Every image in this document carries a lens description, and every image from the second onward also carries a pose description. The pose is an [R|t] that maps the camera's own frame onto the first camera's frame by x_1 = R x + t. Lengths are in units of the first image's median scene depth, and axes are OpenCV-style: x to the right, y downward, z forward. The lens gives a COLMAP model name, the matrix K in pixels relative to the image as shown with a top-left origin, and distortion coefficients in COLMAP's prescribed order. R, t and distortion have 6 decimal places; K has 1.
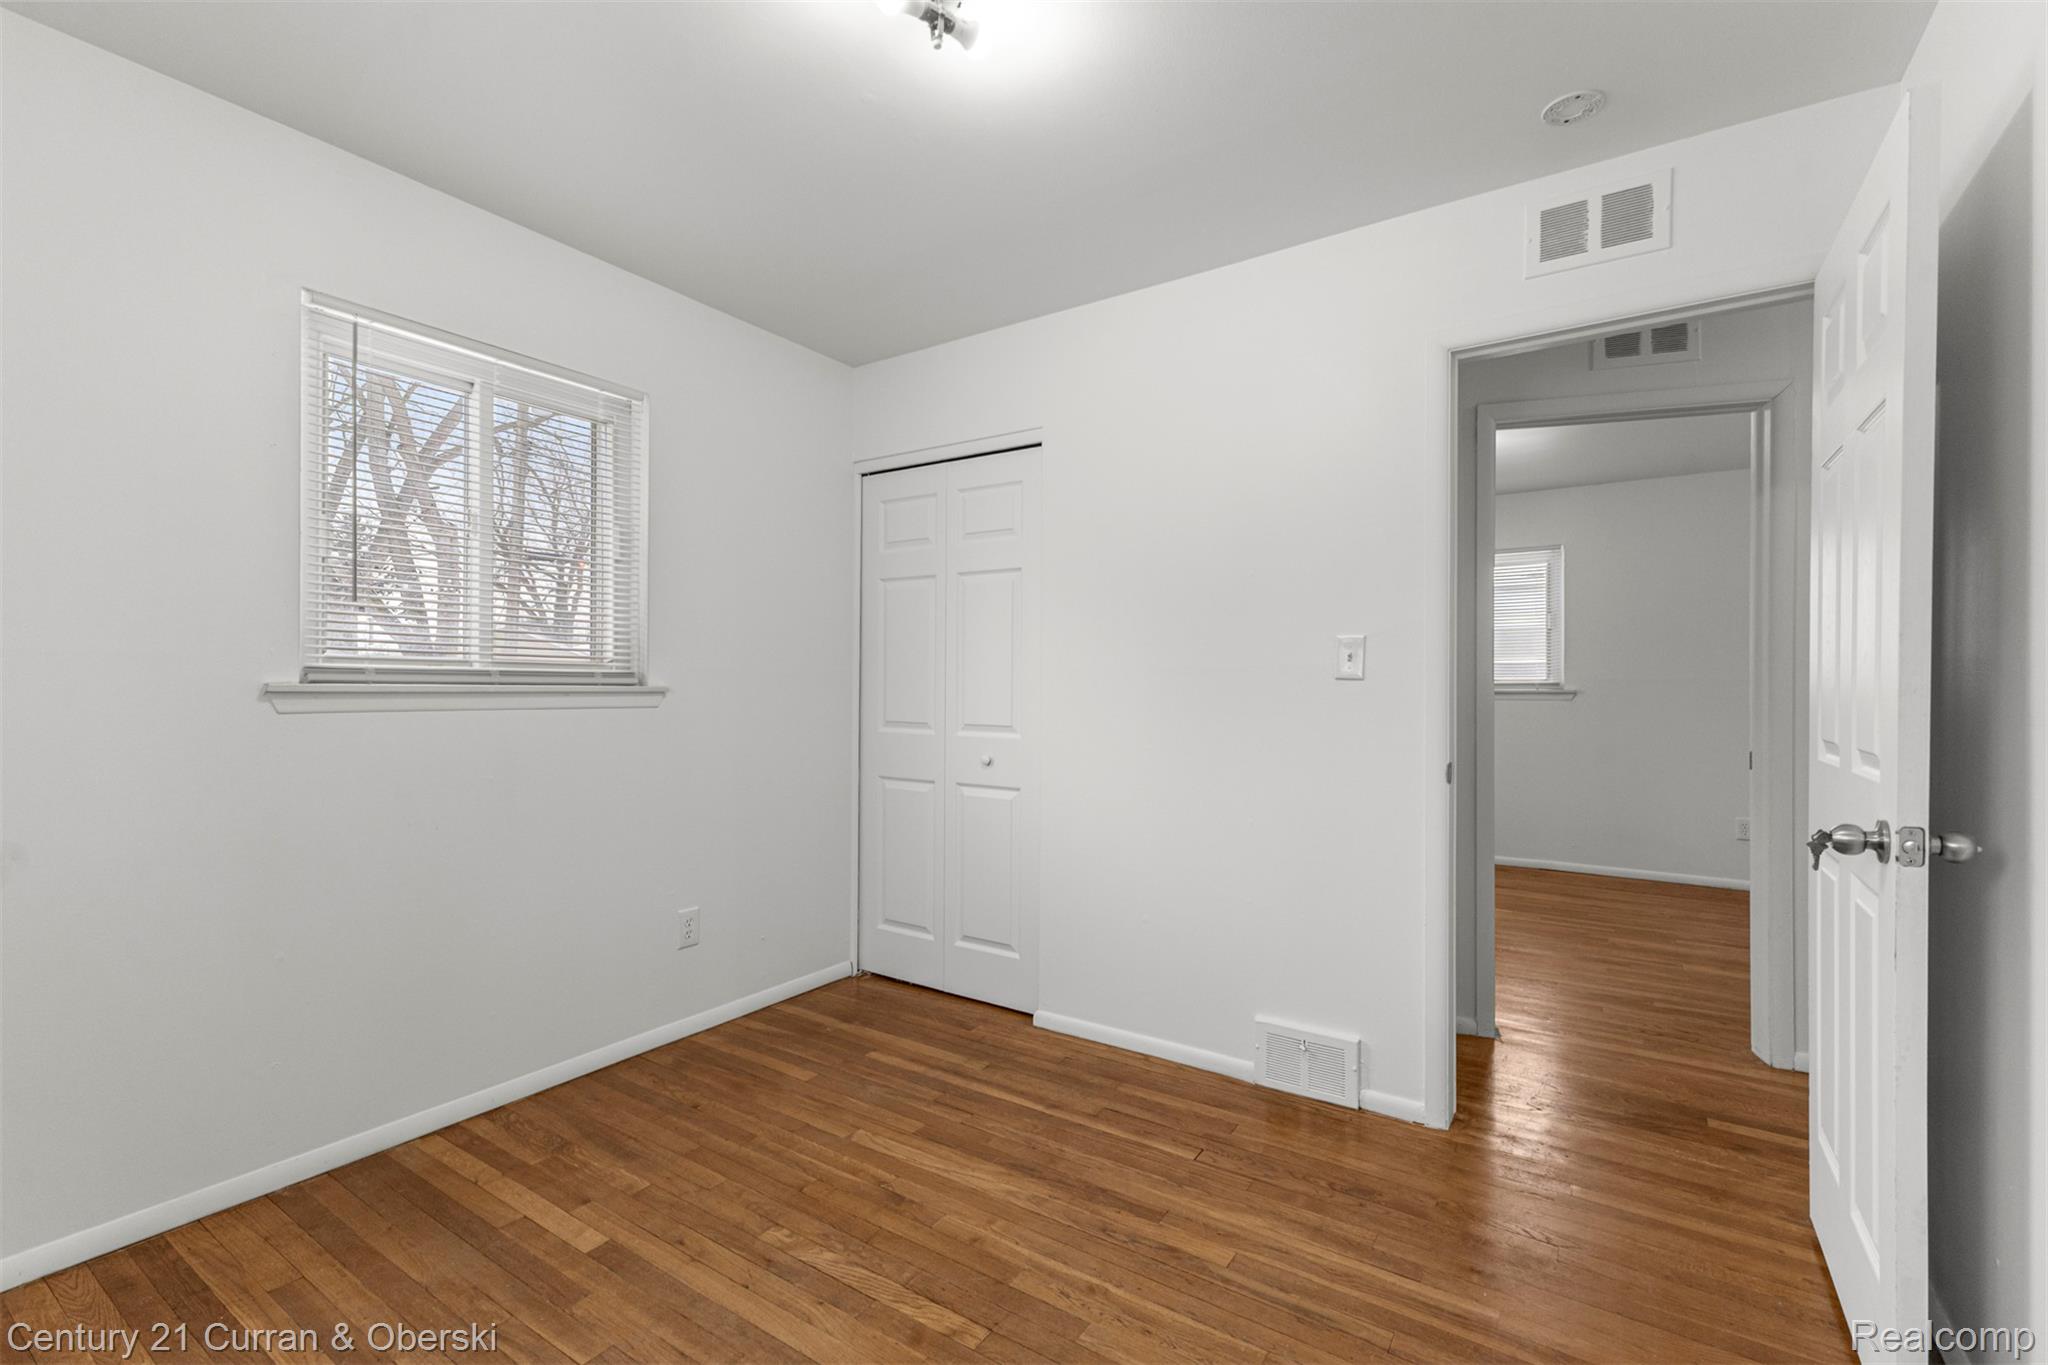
lens RADIAL K [[885.4, 0, 1033.2], [0, 885.4, 689.1], [0, 0, 1]] dist [0.010337, -0.001801]
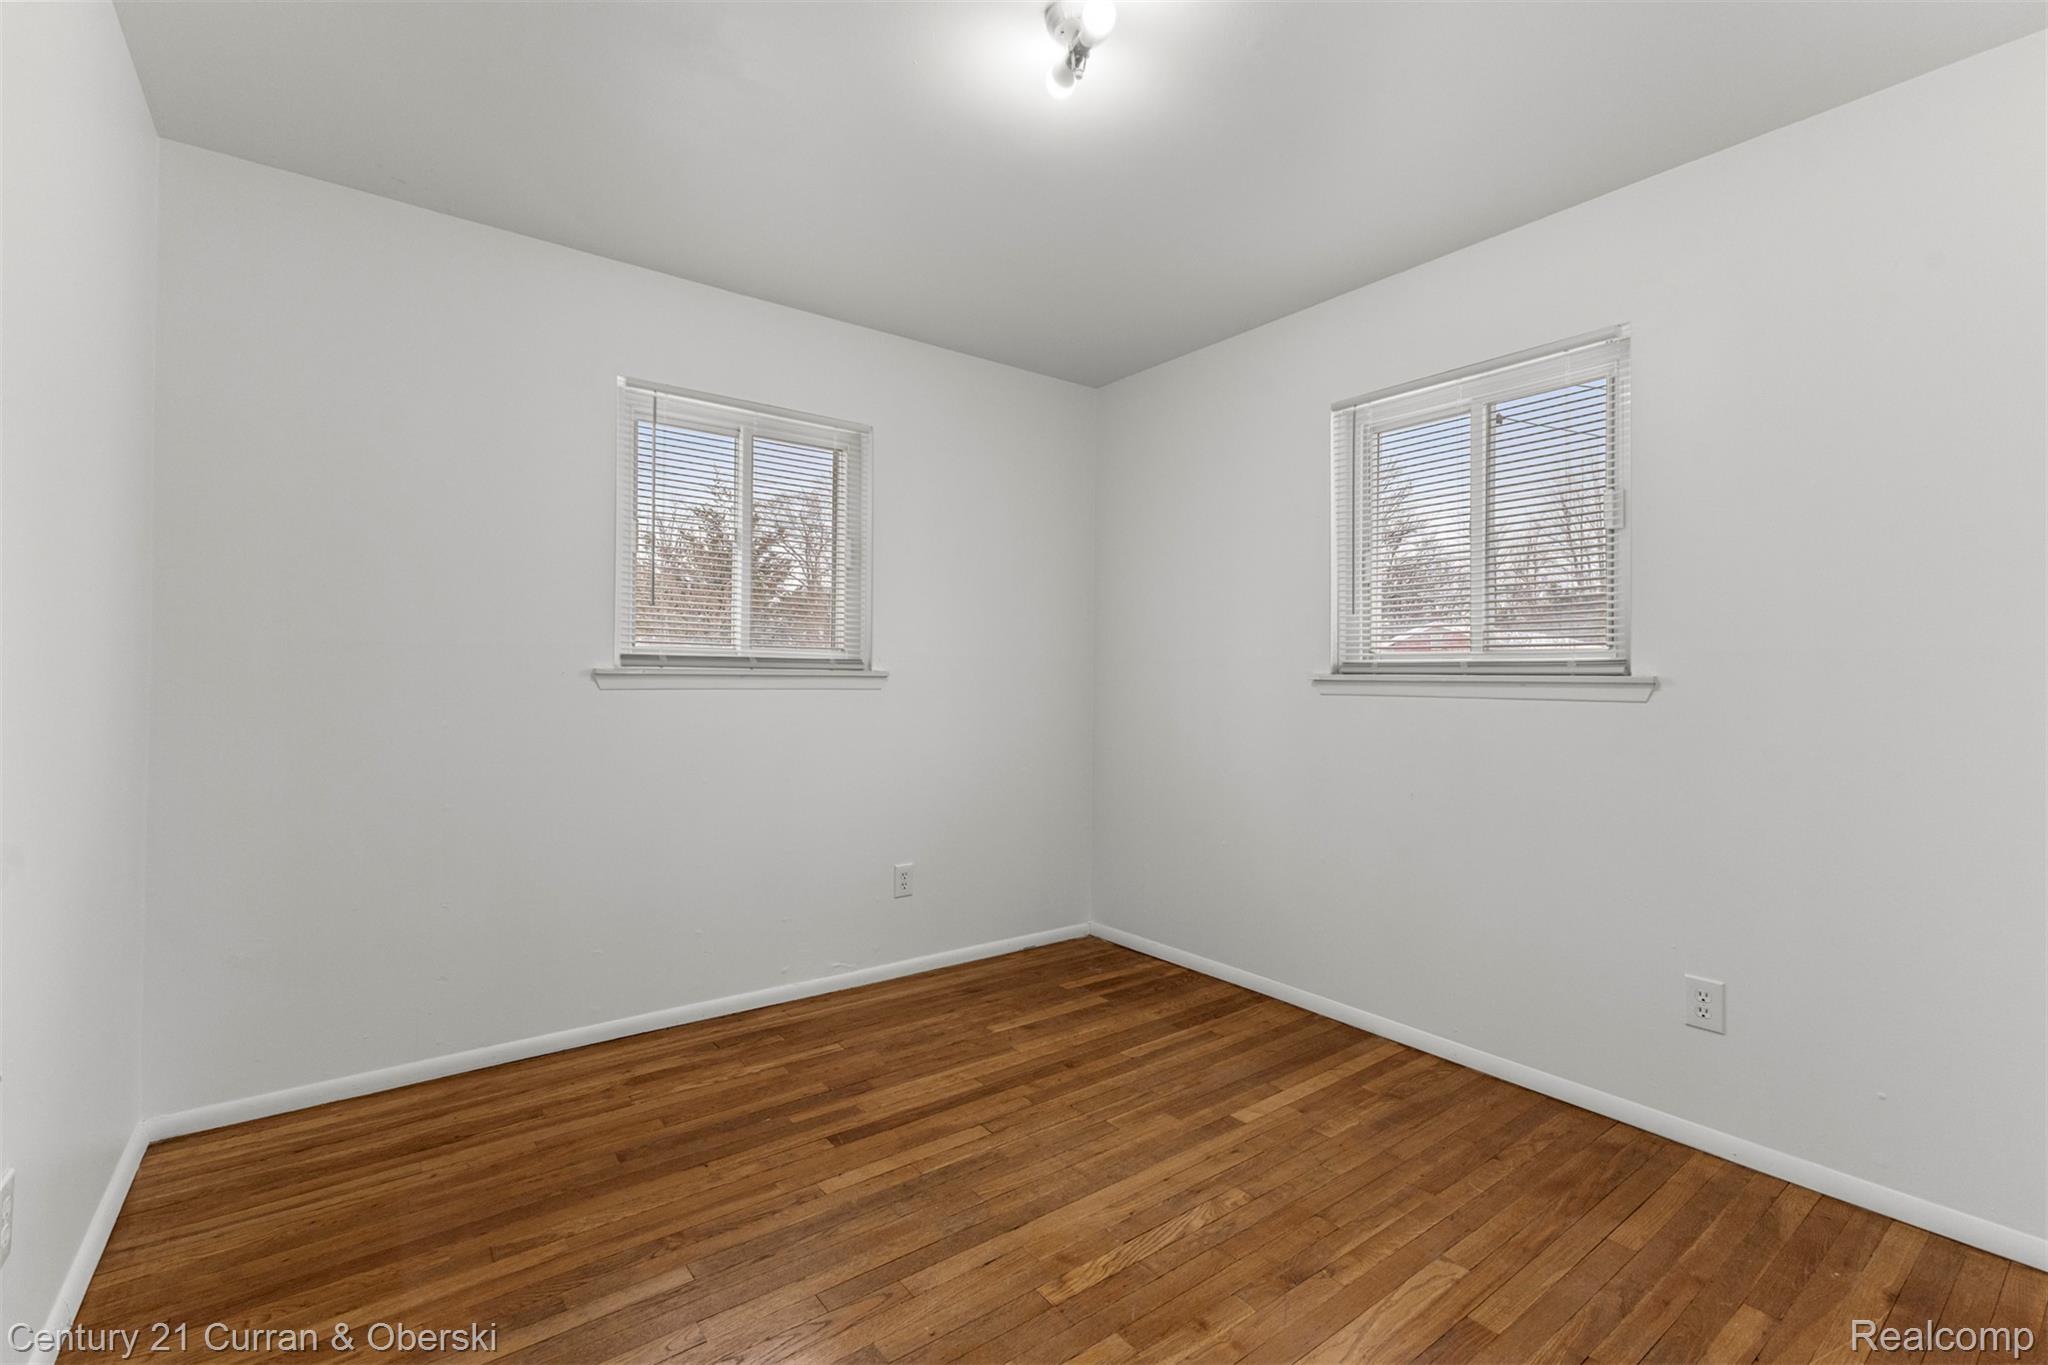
lens RADIAL K [[885.4, 0, 1011.3], [0, 885.4, 677.8], [0, 0, 1]] dist [0.010337, -0.001801]
pose [[-0.341370, -0.007702, -0.939897, 0.656595], [-0.012383, 0.999917, -0.003696, 0.009956], [0.939847, 0.010377, -0.341437, 0.919146]]
